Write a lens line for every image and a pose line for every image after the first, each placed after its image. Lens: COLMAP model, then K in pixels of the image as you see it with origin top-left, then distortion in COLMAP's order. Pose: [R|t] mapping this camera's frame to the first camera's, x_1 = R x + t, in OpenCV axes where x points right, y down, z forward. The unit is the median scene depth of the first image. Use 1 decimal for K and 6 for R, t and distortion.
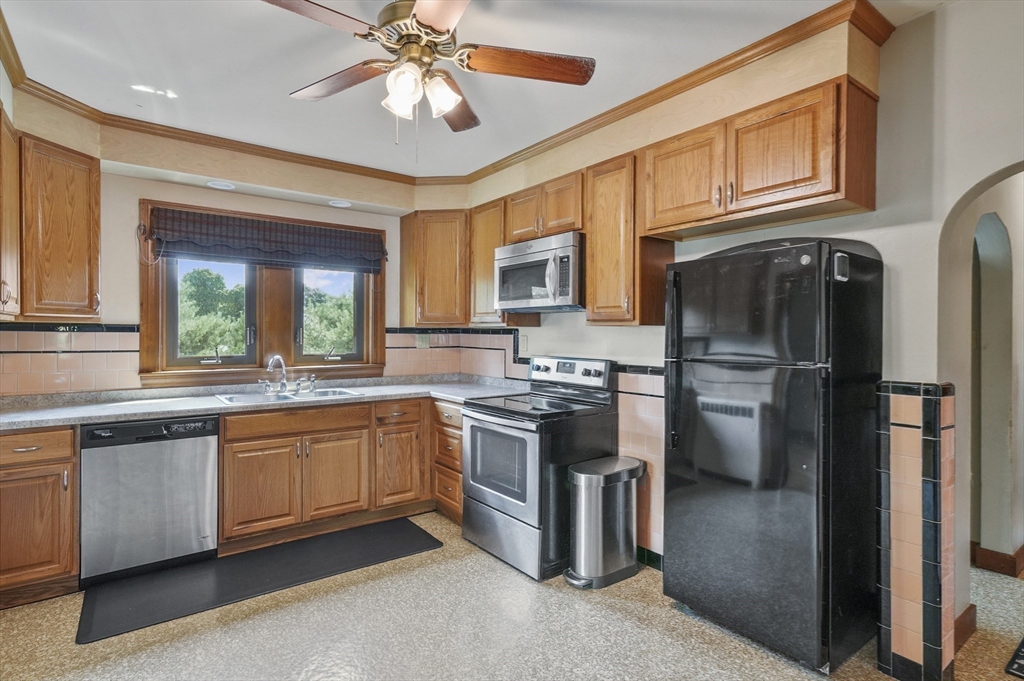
lens RADIAL K [[511.2, 0, 512.6], [0, 511.2, 334.5], [0, 0, 1]] dist [-0.008236, 0.004995]
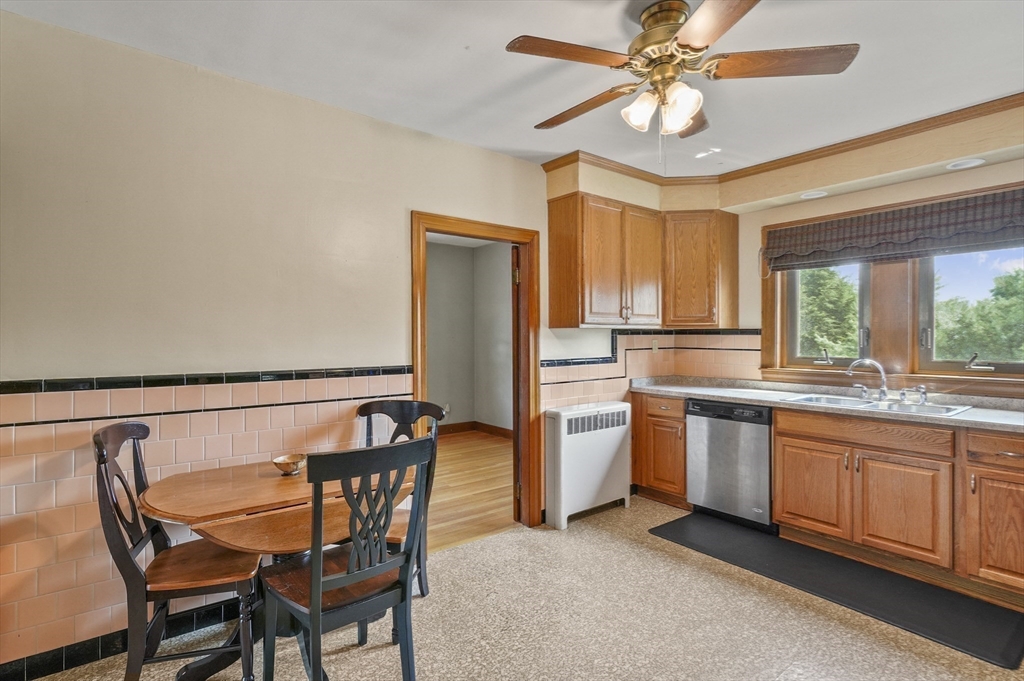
lens RADIAL K [[511.2, 0, 511.8], [0, 511.2, 341.7], [0, 0, 1]] dist [-0.008236, 0.004995]
pose [[-0.002628, 0.006616, -0.999975, 0.508428], [0.001051, 0.999978, 0.006613, 0.003008], [0.999996, -0.001034, -0.002635, 0.397462]]
